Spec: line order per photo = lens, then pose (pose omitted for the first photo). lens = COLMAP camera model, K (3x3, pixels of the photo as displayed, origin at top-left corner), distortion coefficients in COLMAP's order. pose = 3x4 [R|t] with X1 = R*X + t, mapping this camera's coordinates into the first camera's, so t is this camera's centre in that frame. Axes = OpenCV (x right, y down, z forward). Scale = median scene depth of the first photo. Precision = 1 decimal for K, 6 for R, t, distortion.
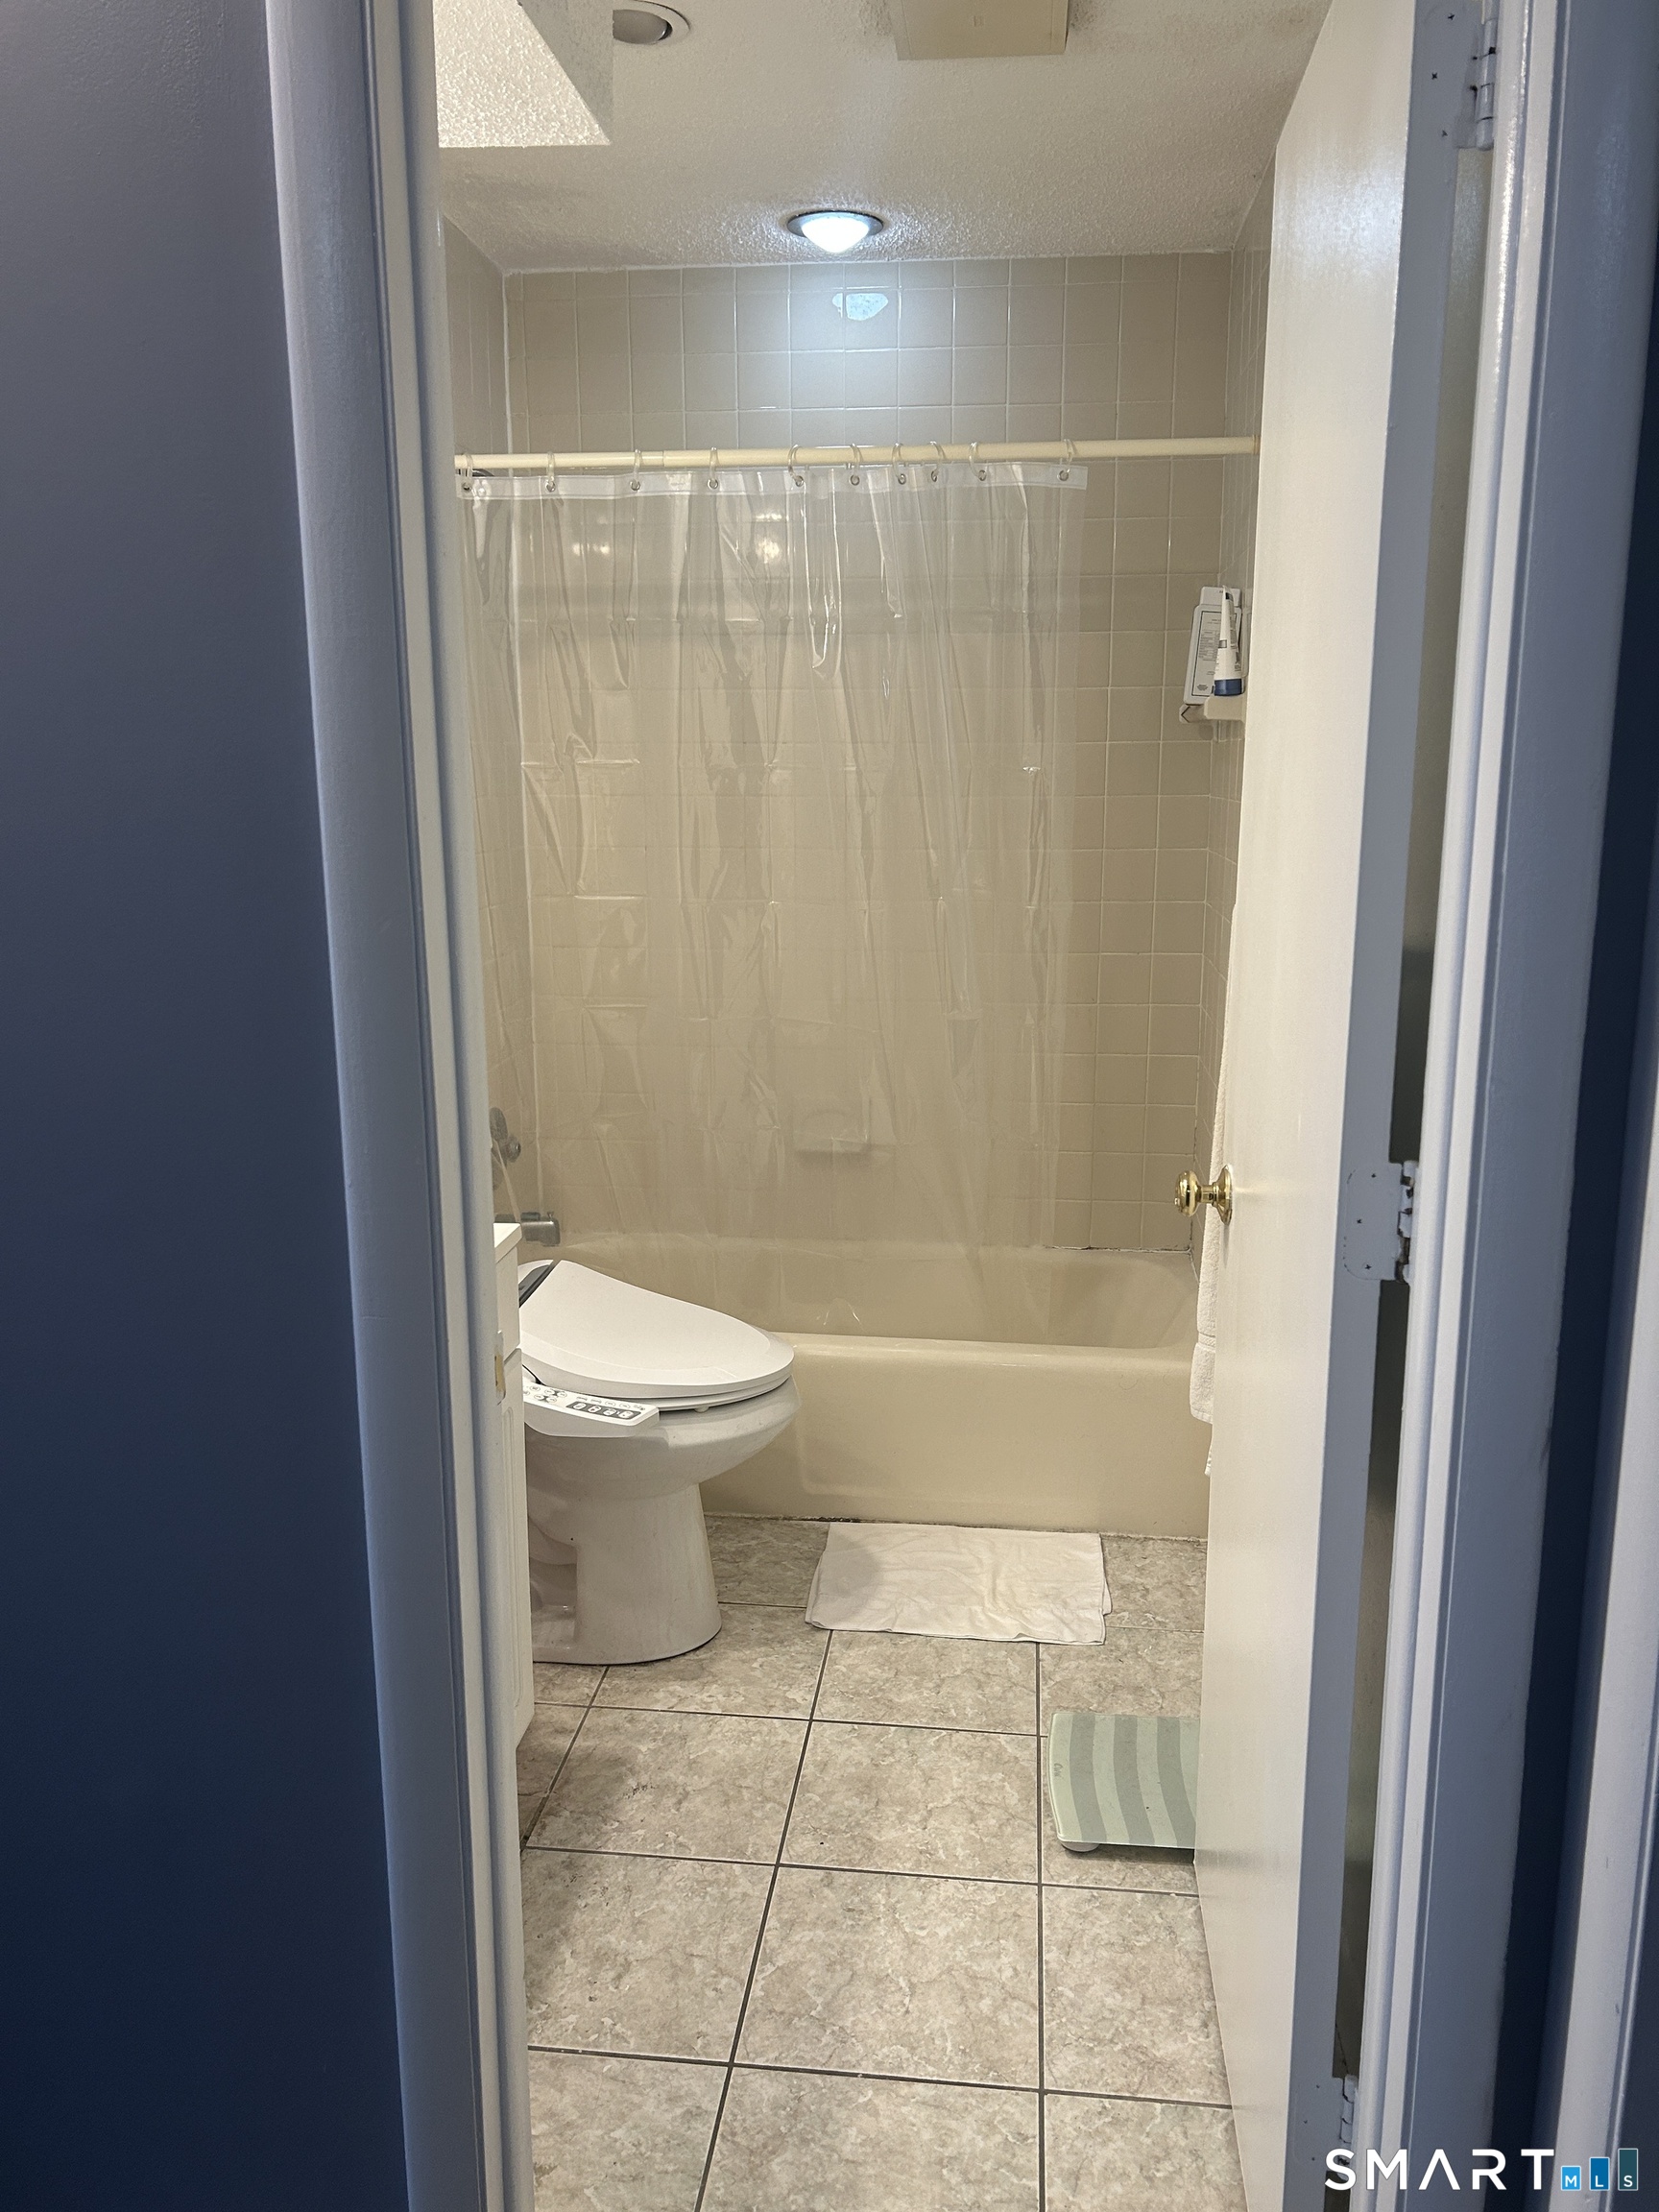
lens RADIAL K [[1671.5, 0, 814.7], [0, 1671.5, 1088.3], [0, 0, 1]] dist [0.056373, -0.050316]
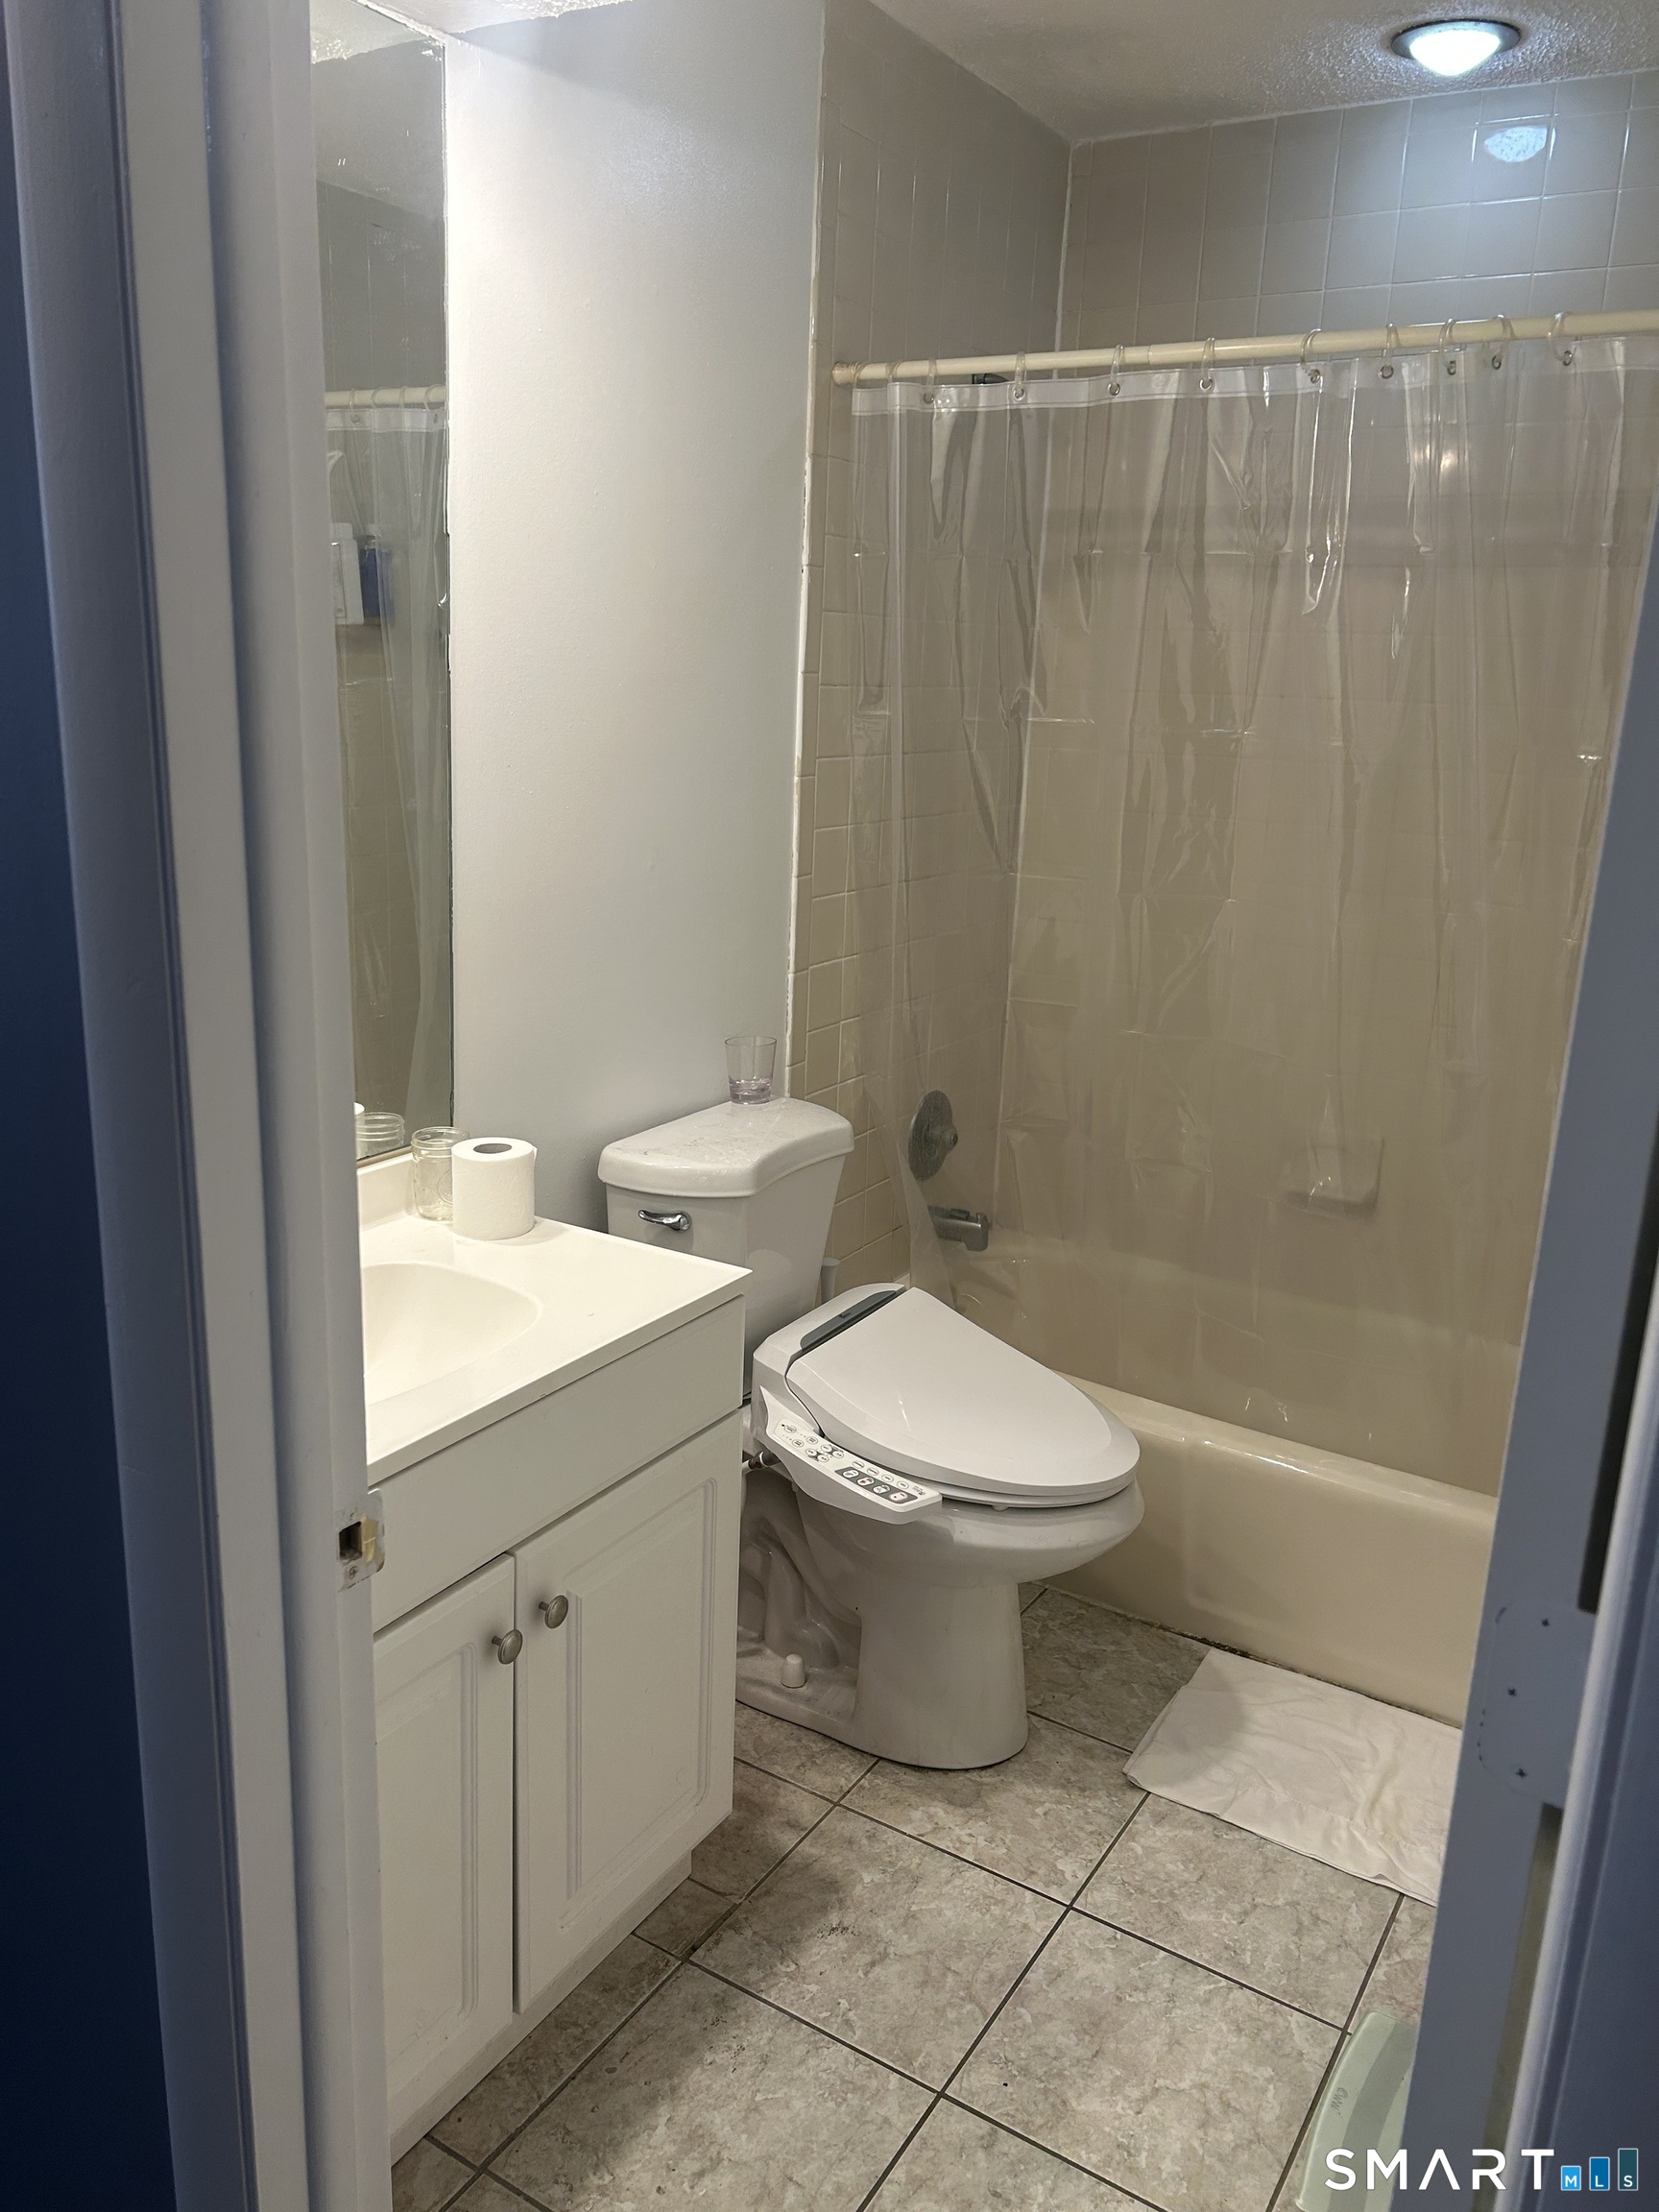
lens RADIAL K [[1671.5, 0, 814.7], [0, 1671.5, 1088.3], [0, 0, 1]] dist [0.056373, -0.050316]
pose [[0.905784, 0.137792, -0.400710, 0.154842], [-0.118061, 0.990271, 0.073653, -0.066544], [0.406961, -0.019405, 0.913240, 0.190477]]
